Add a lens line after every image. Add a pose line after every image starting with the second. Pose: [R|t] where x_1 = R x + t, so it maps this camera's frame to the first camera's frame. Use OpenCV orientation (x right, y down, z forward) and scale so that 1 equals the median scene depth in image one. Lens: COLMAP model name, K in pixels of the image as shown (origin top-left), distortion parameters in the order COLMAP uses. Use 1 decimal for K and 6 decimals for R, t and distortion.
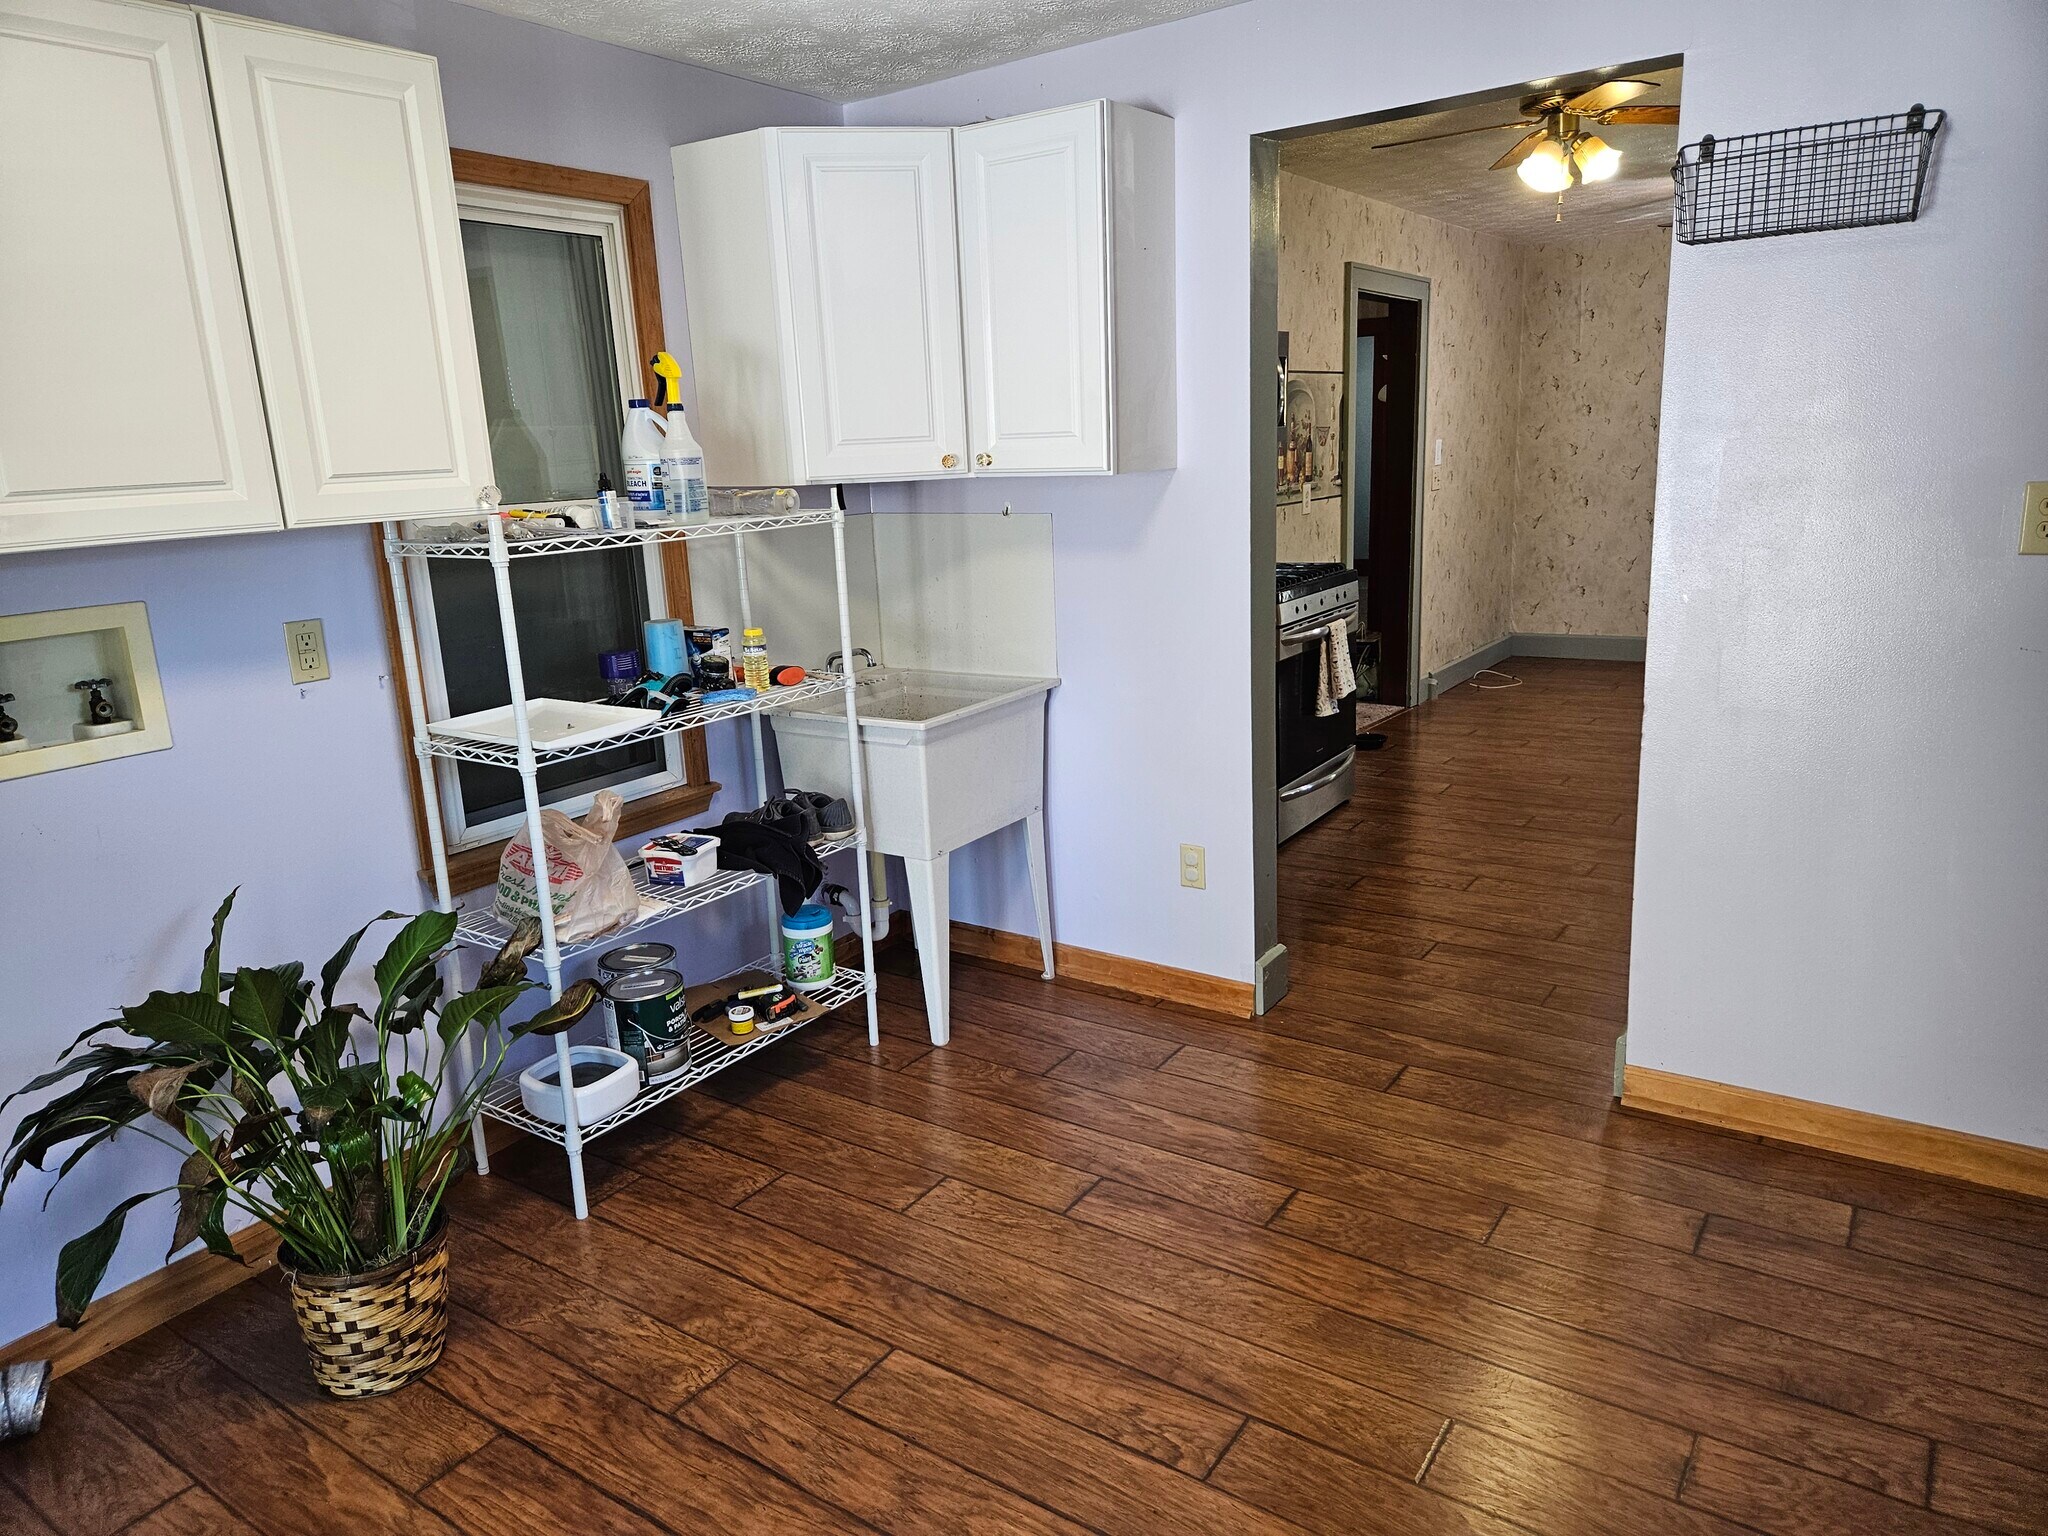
lens RADIAL K [[1337.7, 0, 1024.0], [0, 1337.7, 768.0], [0, 0, 1]] dist [0.034103, -0.001920]
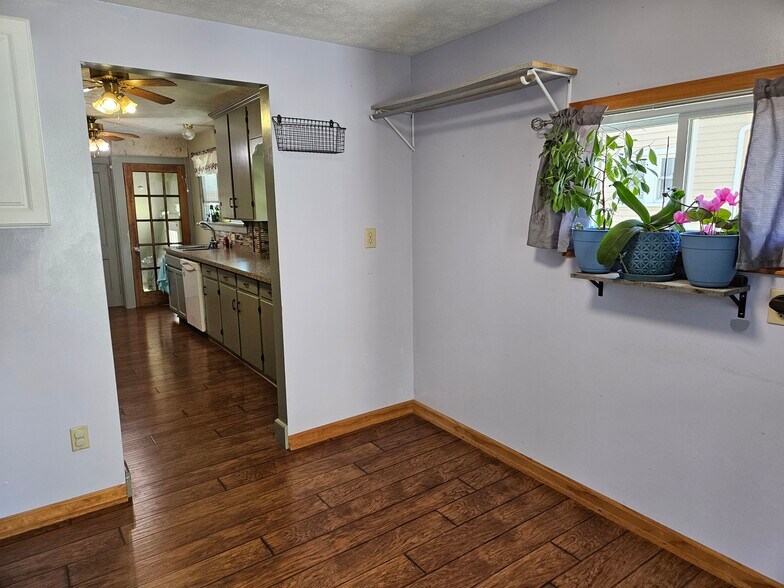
lens RADIAL K [[512.1, 0, 392.0], [0, 512.1, 294.0], [0, 0, 1]] dist [0.034103, -0.001920]
pose [[0.364232, -0.129419, 0.922272, -0.464016], [0.225501, 0.973085, 0.047493, -0.075076], [-0.903595, 0.190675, 0.383613, 0.388195]]
